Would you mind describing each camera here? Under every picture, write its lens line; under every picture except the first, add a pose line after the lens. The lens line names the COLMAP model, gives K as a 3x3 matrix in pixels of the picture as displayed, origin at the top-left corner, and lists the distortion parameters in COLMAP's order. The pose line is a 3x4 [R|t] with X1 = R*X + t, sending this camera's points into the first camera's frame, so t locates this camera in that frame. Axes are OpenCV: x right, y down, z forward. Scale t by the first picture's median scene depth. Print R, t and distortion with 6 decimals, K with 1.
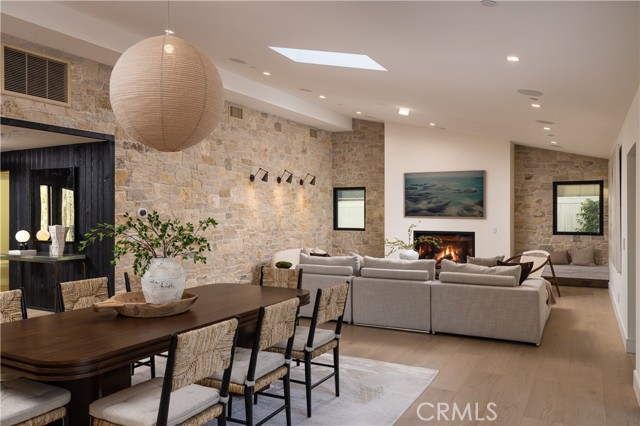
lens RADIAL K [[491.6, 0, 322.0], [0, 491.6, 212.8], [0, 0, 1]] dist [0.006786, 0.001537]
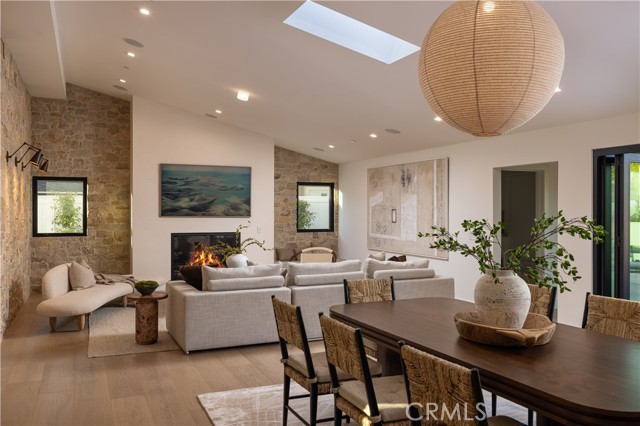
lens RADIAL K [[548.7, 0, 320.8], [0, 548.7, 210.4], [0, 0, 1]] dist [0.005836, -0.000294]
pose [[0.610666, -0.000252, 0.791888, -0.407558], [0.001706, 0.999998, -0.000997, -0.001266], [-0.791886, 0.001960, 0.610665, 0.233904]]
